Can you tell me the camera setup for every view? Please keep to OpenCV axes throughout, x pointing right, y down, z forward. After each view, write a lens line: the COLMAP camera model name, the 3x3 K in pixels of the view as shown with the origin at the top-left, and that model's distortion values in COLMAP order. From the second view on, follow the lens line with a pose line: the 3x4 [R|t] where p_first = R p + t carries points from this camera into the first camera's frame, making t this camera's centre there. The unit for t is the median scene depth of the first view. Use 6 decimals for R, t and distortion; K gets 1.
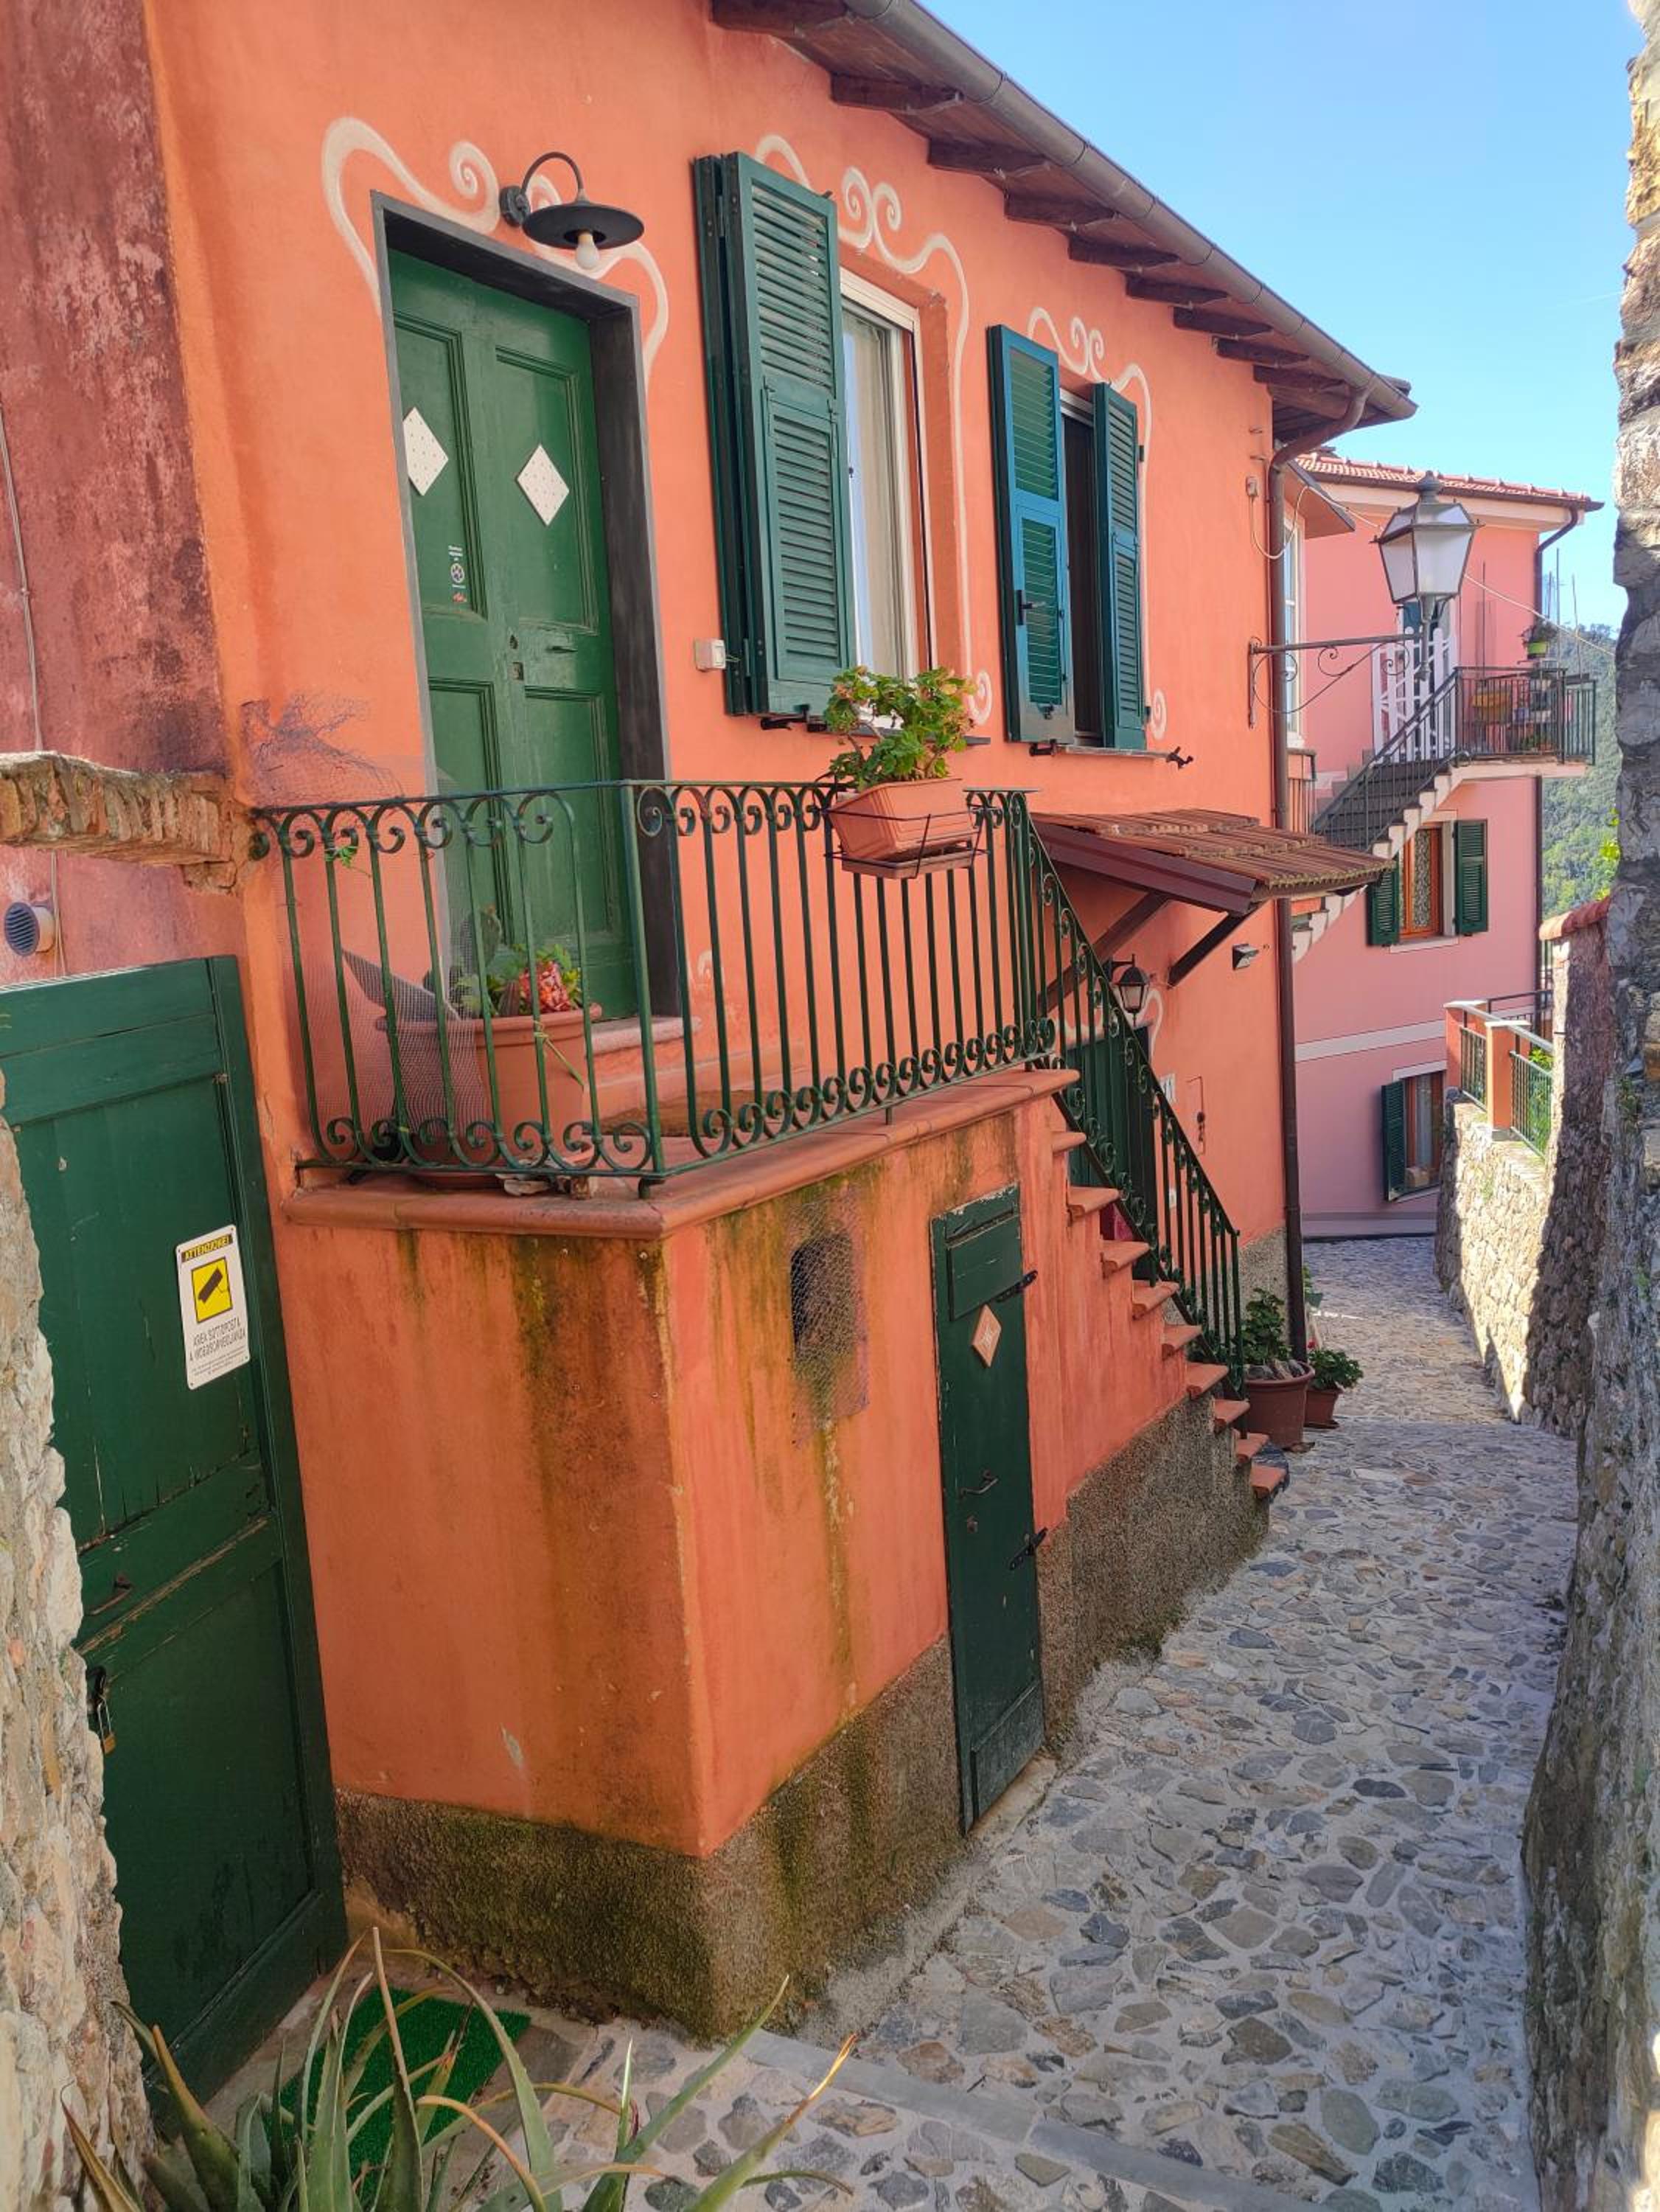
lens RADIAL K [[1703.1, 0, 819.4], [0, 1703.1, 1104.1], [0, 0, 1]] dist [0.049110, -0.023321]
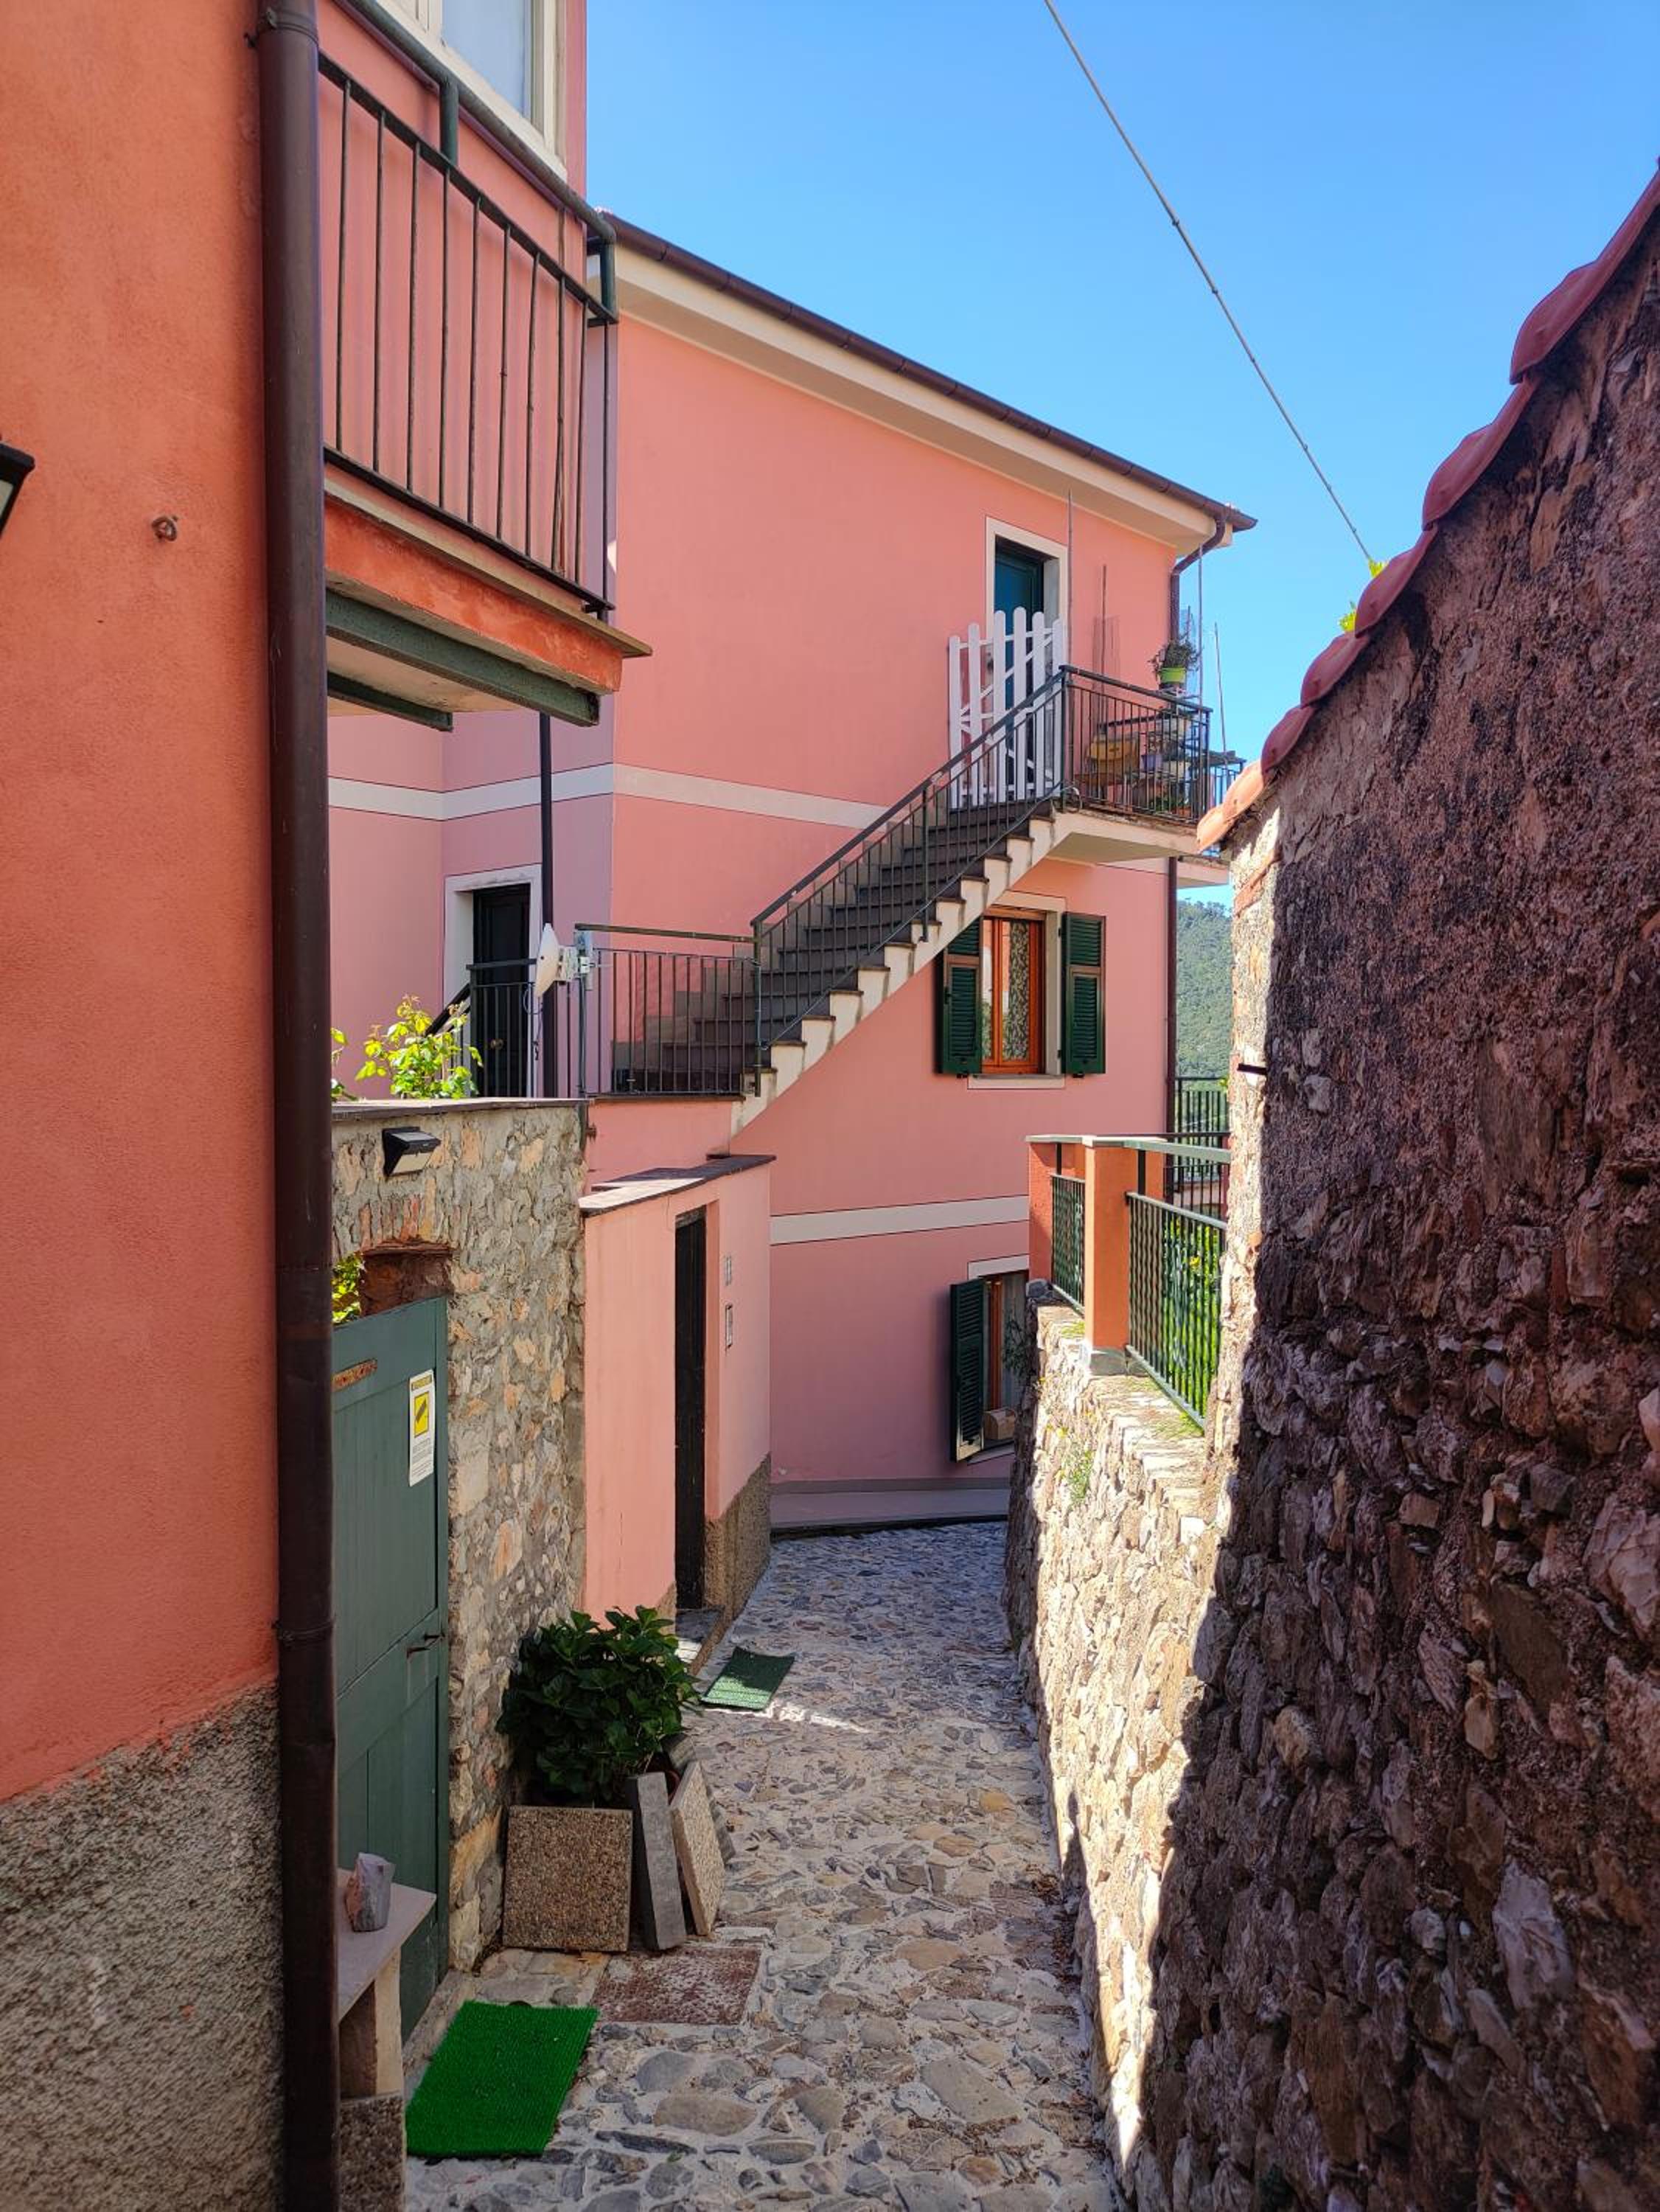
lens RADIAL K [[1703.1, 0, 837.8], [0, 1703.1, 1095.2], [0, 0, 1]] dist [0.049110, -0.023321]
pose [[0.977016, 0.064279, 0.203243, 0.193401], [-0.036990, 0.990111, -0.135321, 0.009864], [-0.209931, 0.124693, 0.969732, 0.473535]]
